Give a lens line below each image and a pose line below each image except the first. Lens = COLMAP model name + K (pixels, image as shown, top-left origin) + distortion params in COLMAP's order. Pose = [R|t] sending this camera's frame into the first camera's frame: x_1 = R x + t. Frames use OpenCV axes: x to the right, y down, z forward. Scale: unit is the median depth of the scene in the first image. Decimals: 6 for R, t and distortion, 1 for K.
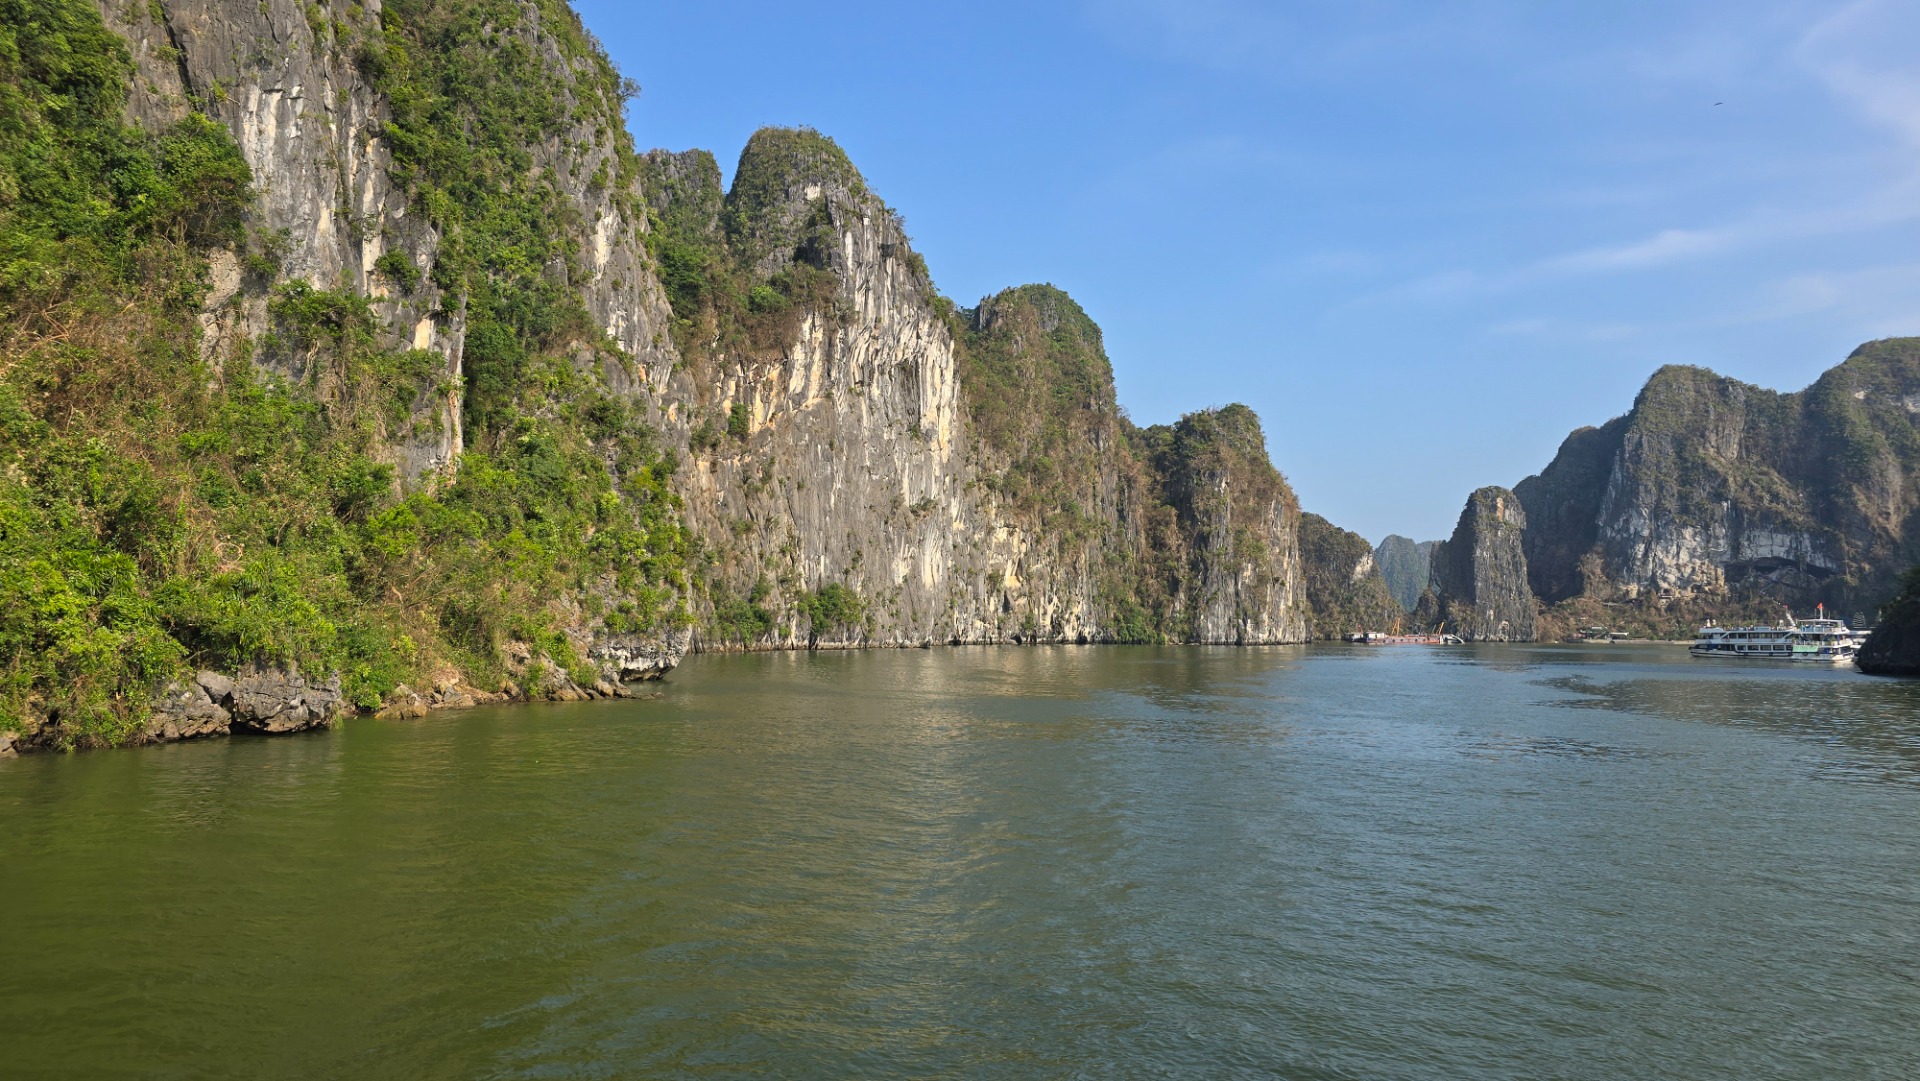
lens RADIAL K [[1335.3, 0, 959.8], [0, 1335.3, 547.0], [0, 0, 1]] dist [0.054181, -0.039188]
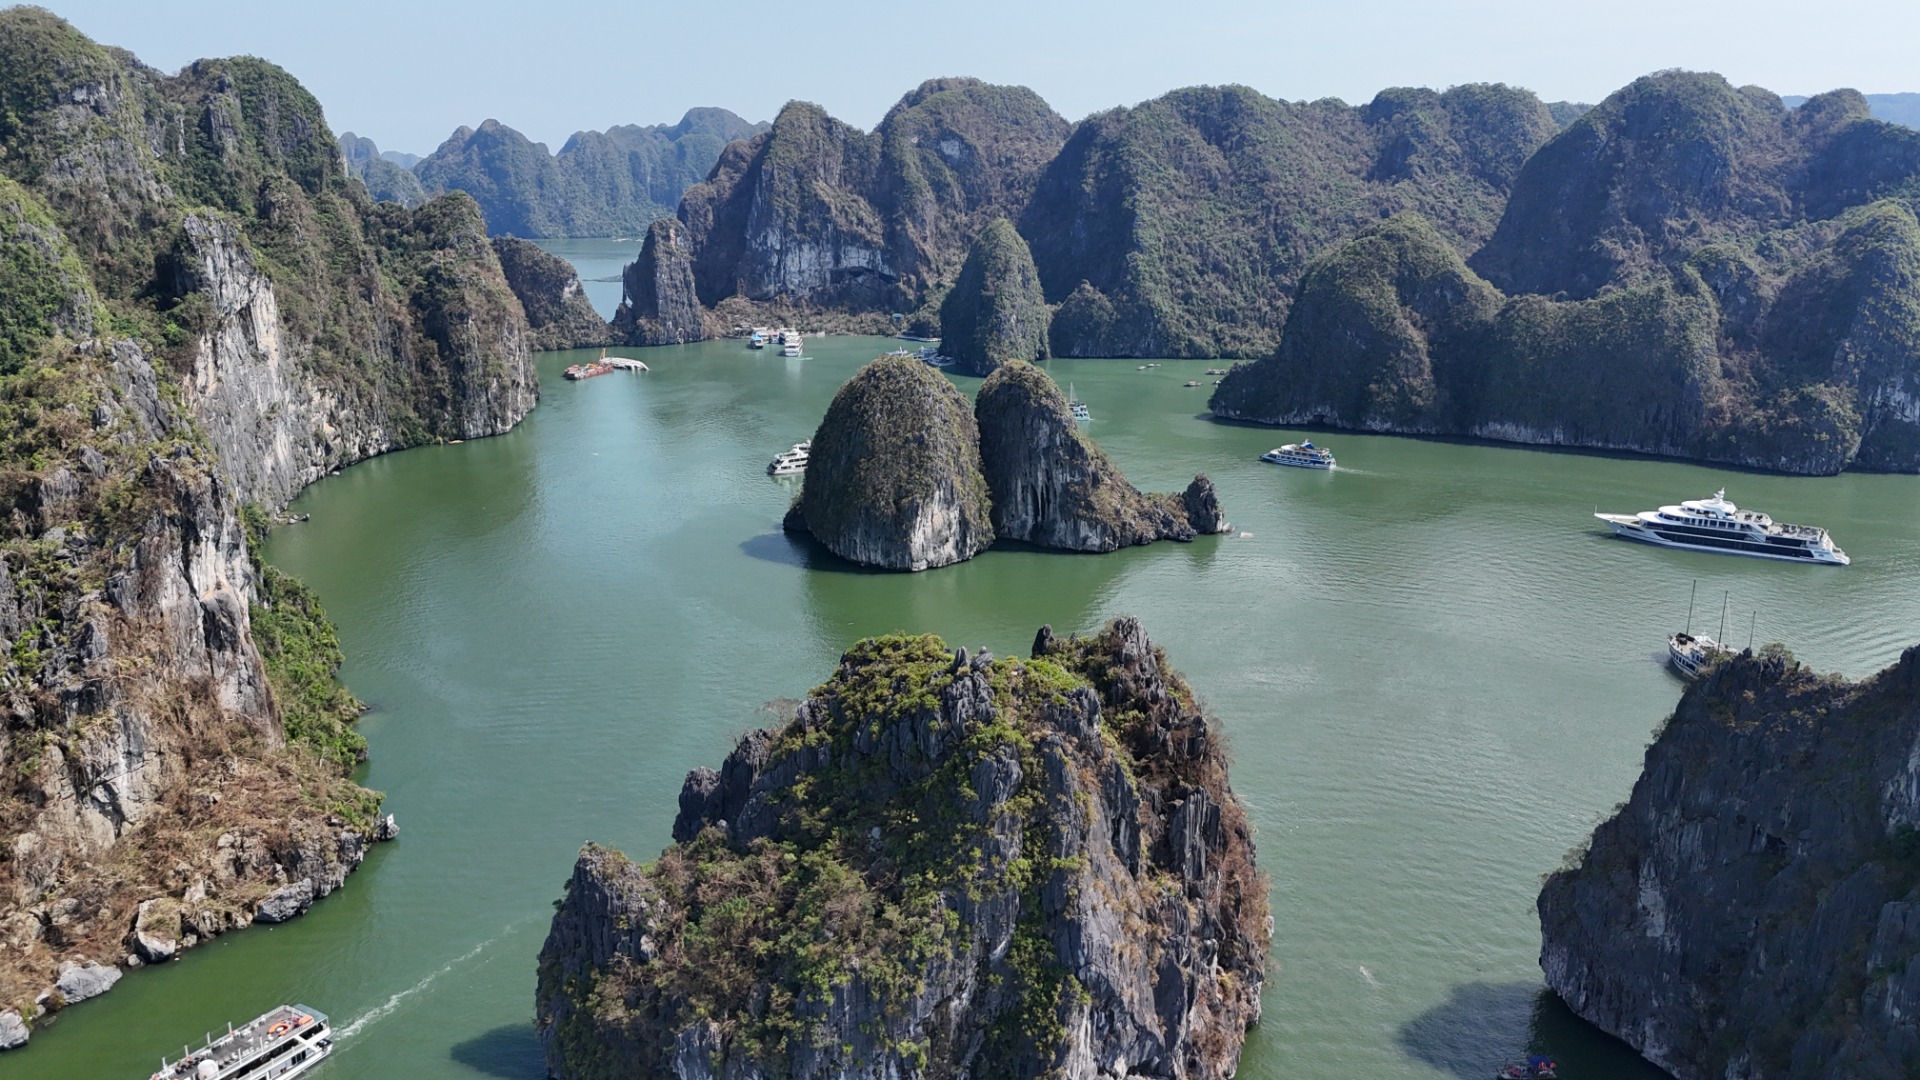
lens RADIAL K [[1335.3, 0, 947.5], [0, 1335.3, 574.0], [0, 0, 1]] dist [0.054181, -0.039188]
pose [[0.848908, -0.155545, 0.505134, -0.067268], [-0.016523, 0.947439, 0.319511, -0.133107], [-0.528282, -0.279581, 0.801719, -0.238365]]
